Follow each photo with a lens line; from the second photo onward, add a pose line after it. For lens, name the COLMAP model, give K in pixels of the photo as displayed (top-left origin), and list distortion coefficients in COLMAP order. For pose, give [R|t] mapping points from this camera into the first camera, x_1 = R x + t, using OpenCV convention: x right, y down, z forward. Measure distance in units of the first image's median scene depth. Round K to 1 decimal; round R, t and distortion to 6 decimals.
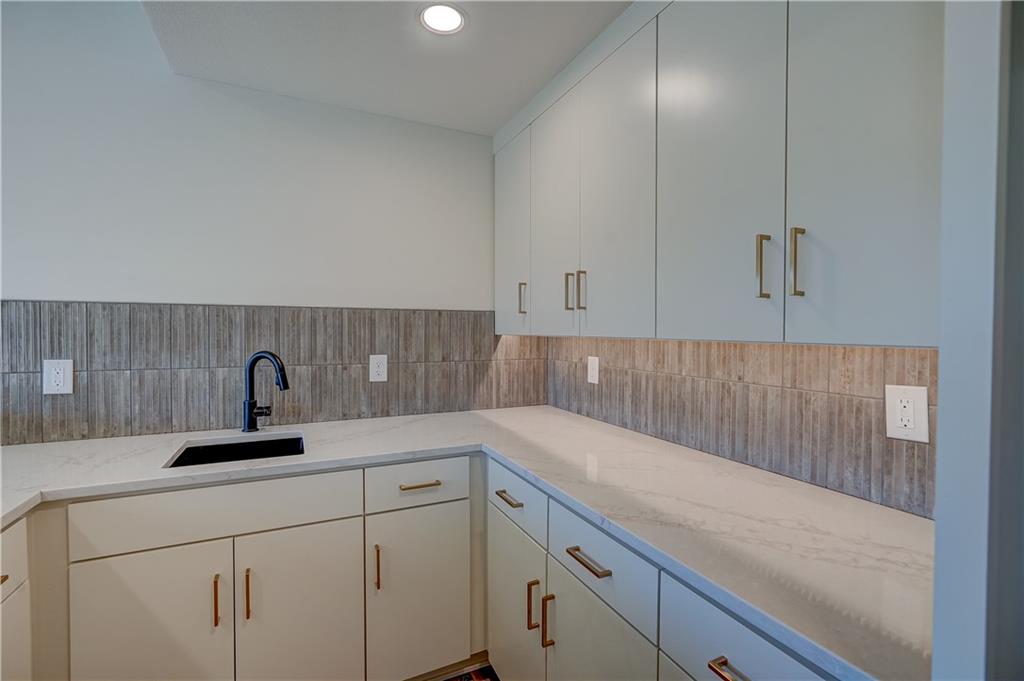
lens RADIAL K [[460.4, 0, 514.4], [0, 460.4, 338.5], [0, 0, 1]] dist [-0.001164, 0.000378]
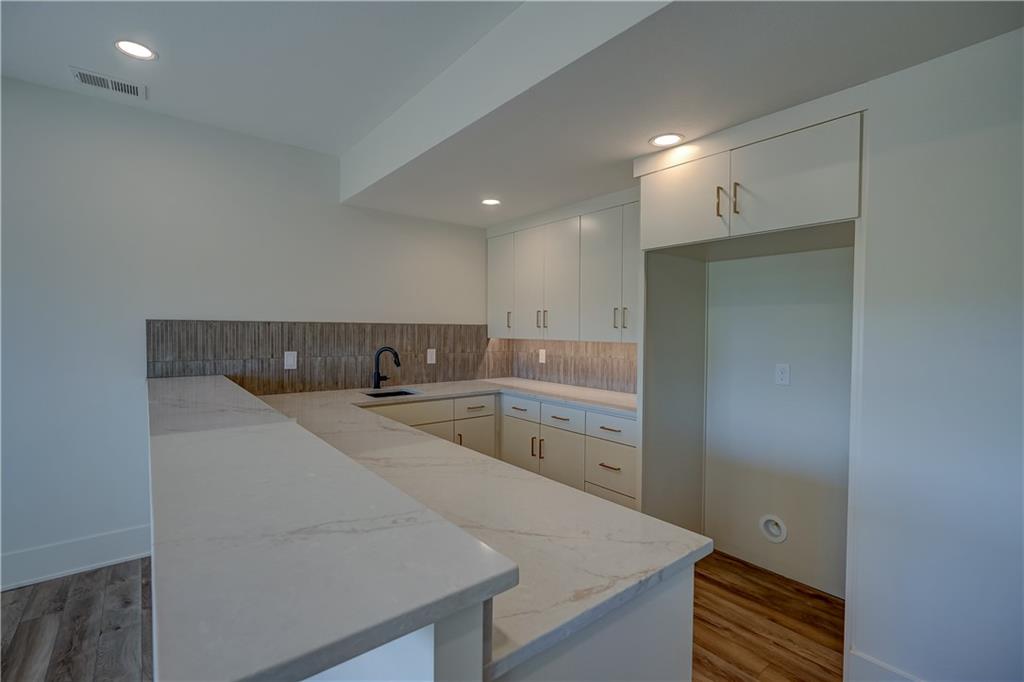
lens RADIAL K [[460.4, 0, 514.4], [0, 460.4, 339.0], [0, 0, 1]] dist [-0.001164, 0.000378]
pose [[0.973279, -0.000123, 0.229626, -0.433521], [-0.000890, 0.999990, 0.004307, -0.014457], [-0.229624, -0.004396, 0.973269, -0.965131]]
